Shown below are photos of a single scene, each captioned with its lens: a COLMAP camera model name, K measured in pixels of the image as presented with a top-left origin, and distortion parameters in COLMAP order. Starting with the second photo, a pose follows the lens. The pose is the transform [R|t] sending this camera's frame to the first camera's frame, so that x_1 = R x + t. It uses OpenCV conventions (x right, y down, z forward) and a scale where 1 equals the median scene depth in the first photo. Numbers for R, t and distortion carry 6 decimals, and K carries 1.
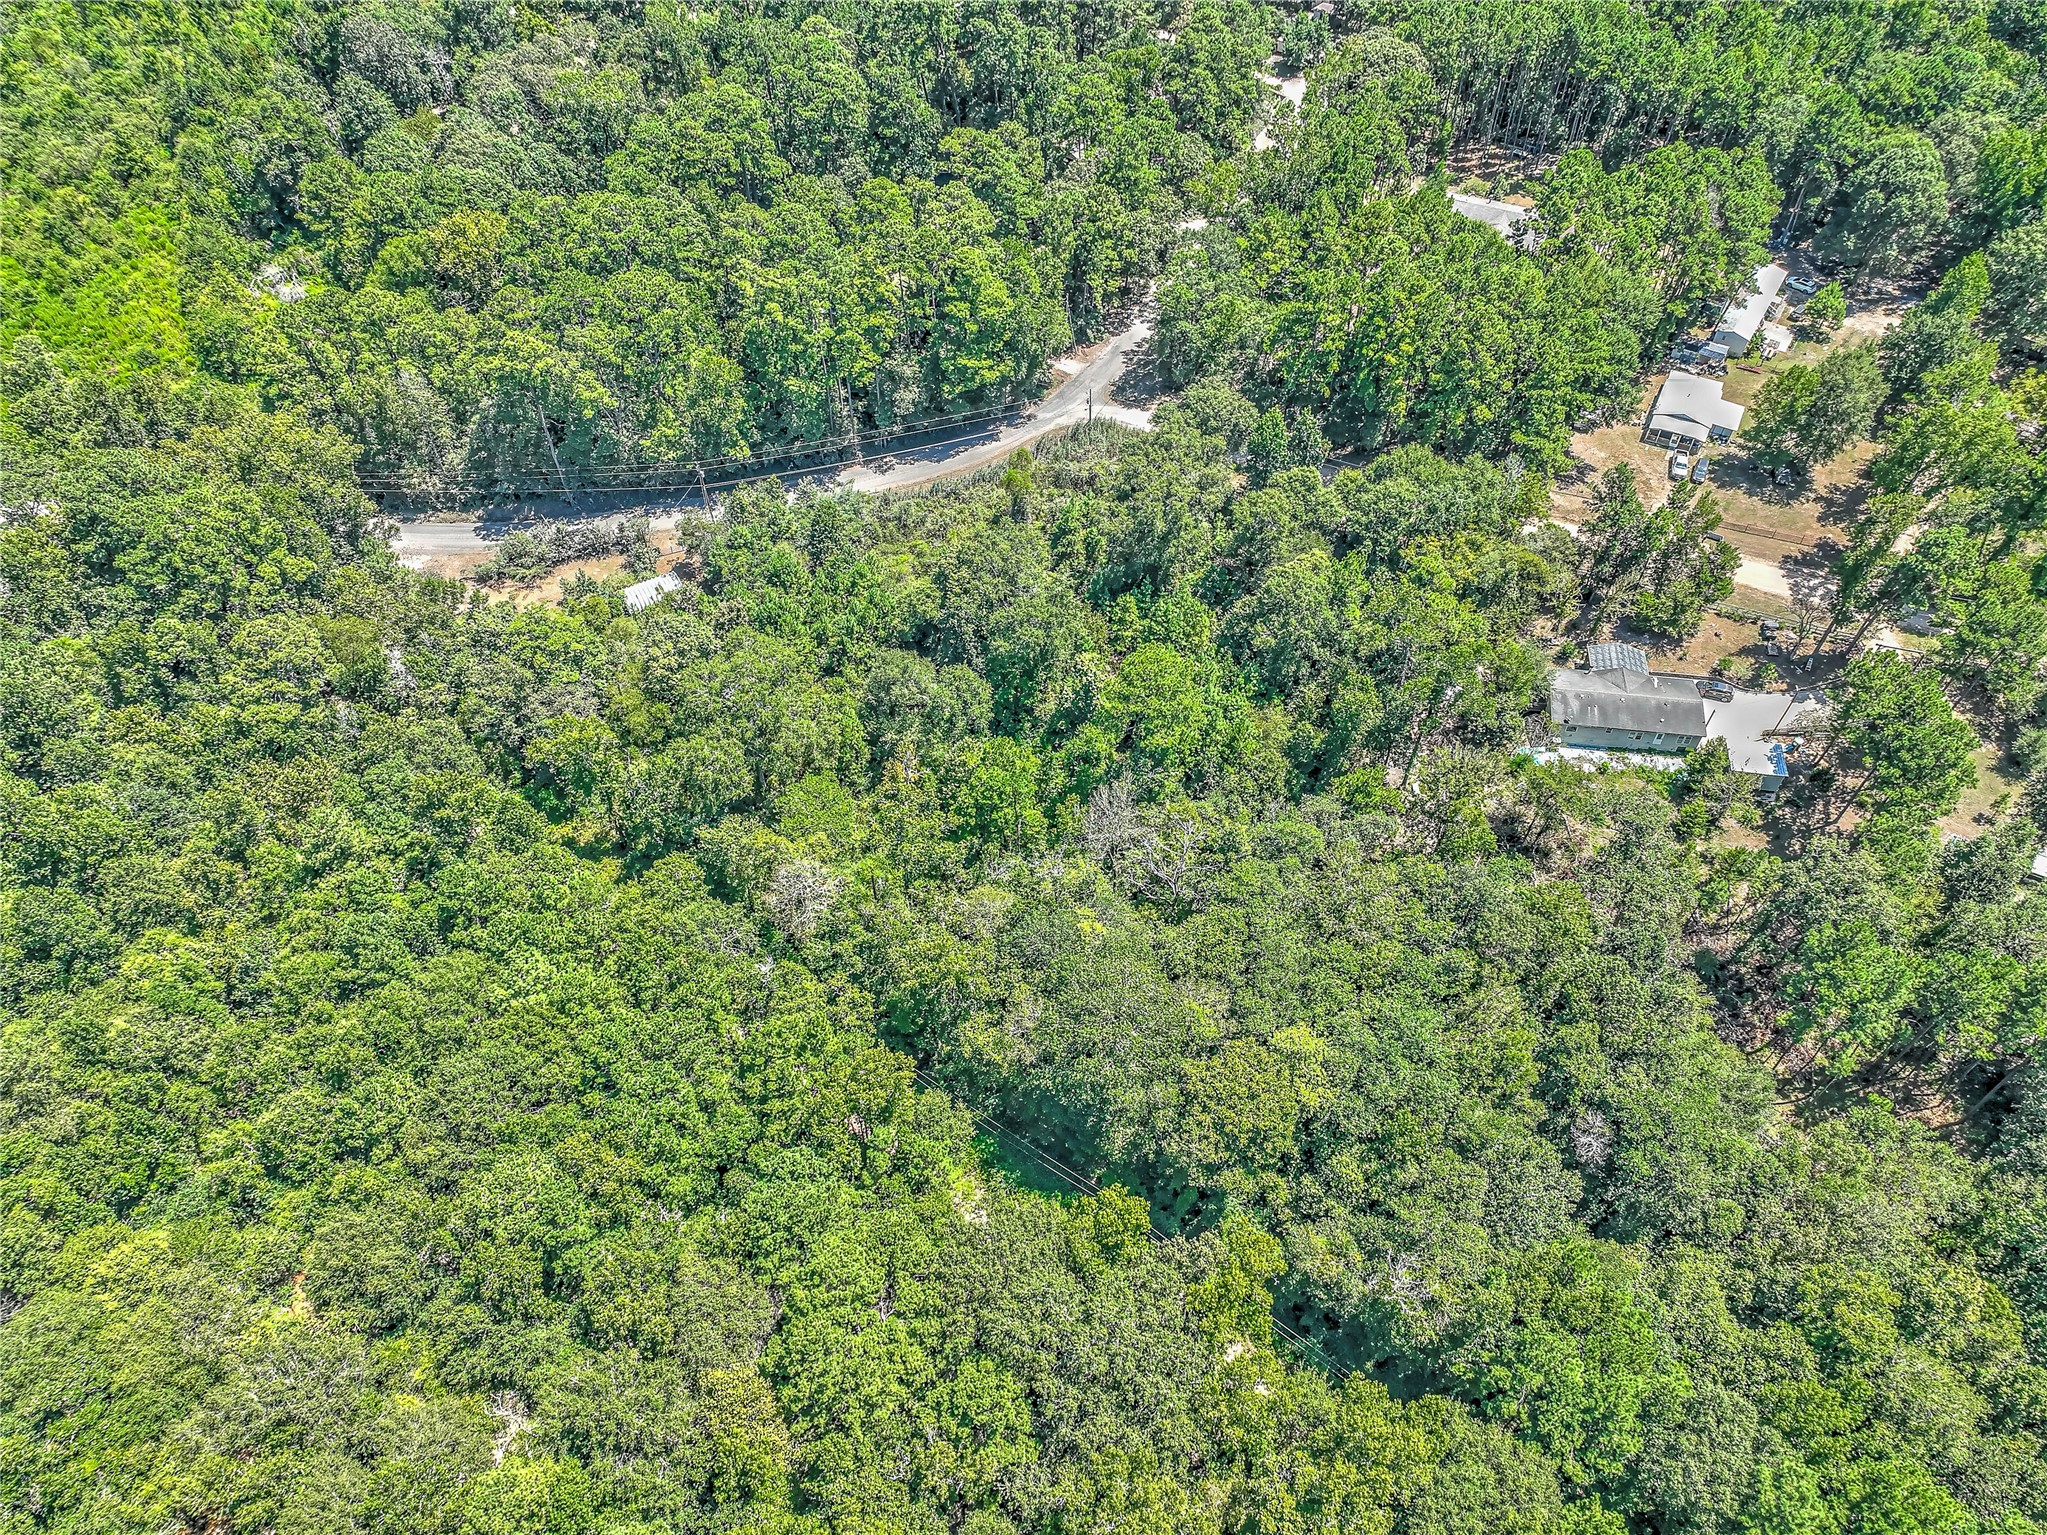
lens RADIAL K [[1437.2, 0, 1023.5], [0, 1437.2, 767.5], [0, 0, 1]] dist [0.011385, 0.022329]
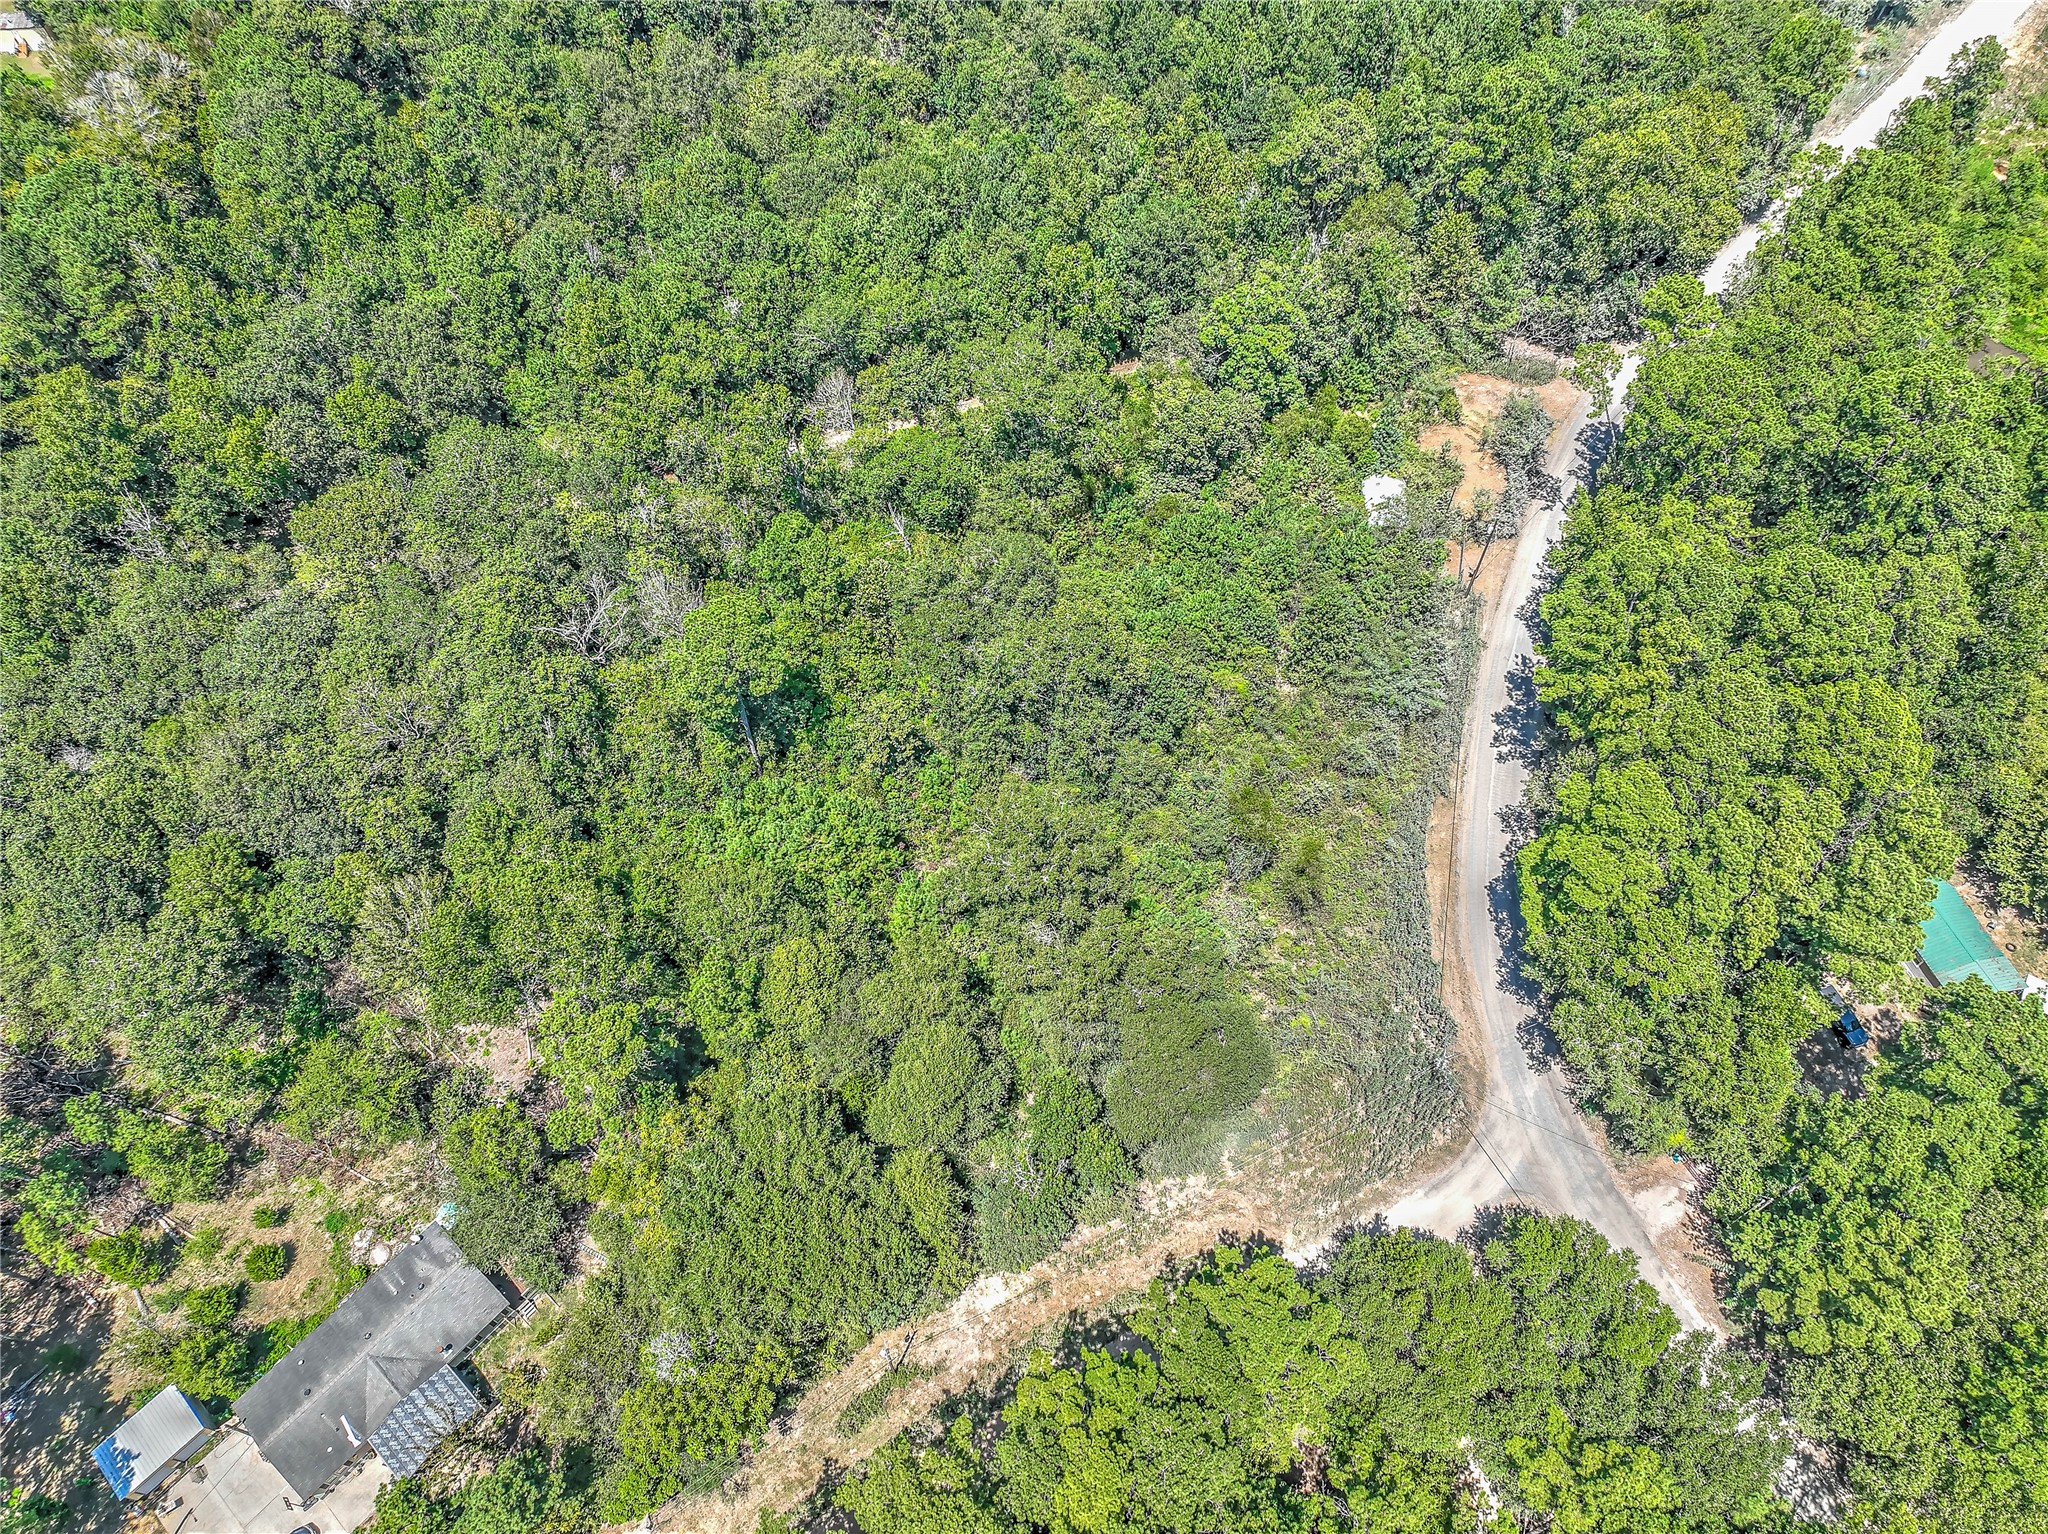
lens RADIAL K [[1437.9, 0, 1024.0], [0, 1437.9, 767.0], [0, 0, 1]] dist [0.011385, 0.022329]
pose [[-0.560496, 0.700810, -0.441260, 0.310043], [-0.609654, 0.011454, 0.792585, -0.618920], [0.560505, 0.713256, 0.420832, 0.617036]]
